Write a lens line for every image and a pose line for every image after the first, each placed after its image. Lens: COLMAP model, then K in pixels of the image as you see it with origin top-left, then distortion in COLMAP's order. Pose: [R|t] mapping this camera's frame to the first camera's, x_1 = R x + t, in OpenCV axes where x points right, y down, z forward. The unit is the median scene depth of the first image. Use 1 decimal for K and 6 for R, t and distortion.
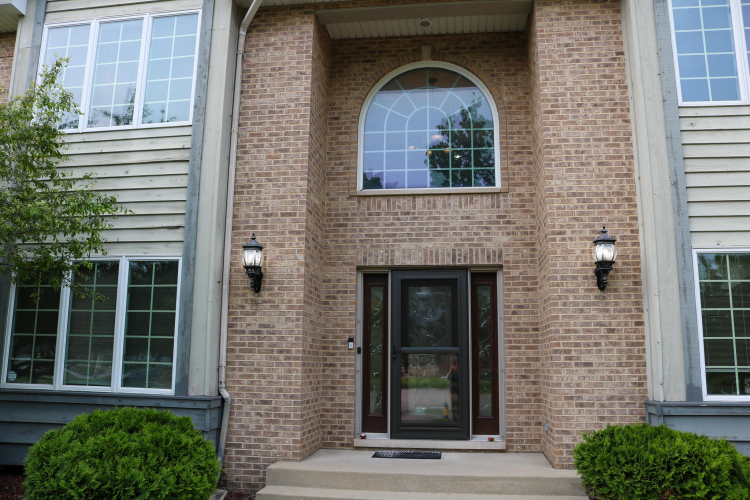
lens RADIAL K [[623.4, 0, 374.0], [0, 623.4, 249.3], [0, 0, 1]] dist [-0.136788, 0.084639]
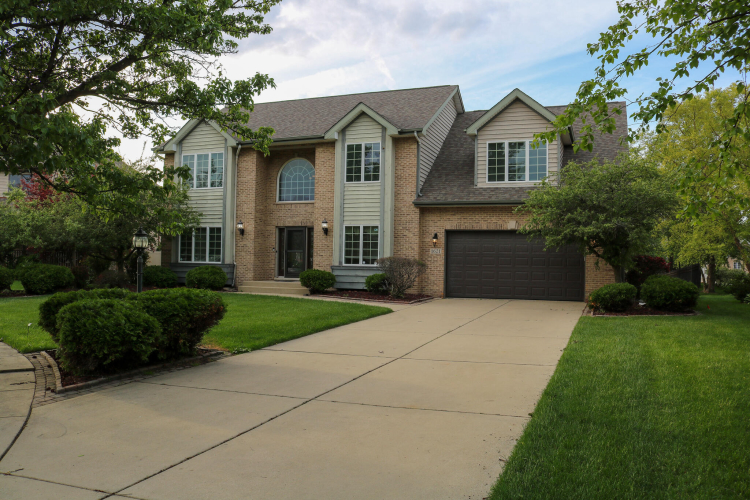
lens RADIAL K [[623.4, 0, 376.2], [0, 623.4, 251.3], [0, 0, 1]] dist [-0.136788, 0.084639]
pose [[0.973147, 0.001091, -0.230183, 1.412246], [0.034634, 0.987910, 0.151107, -0.361433], [0.227565, -0.155022, 0.961344, -2.323289]]
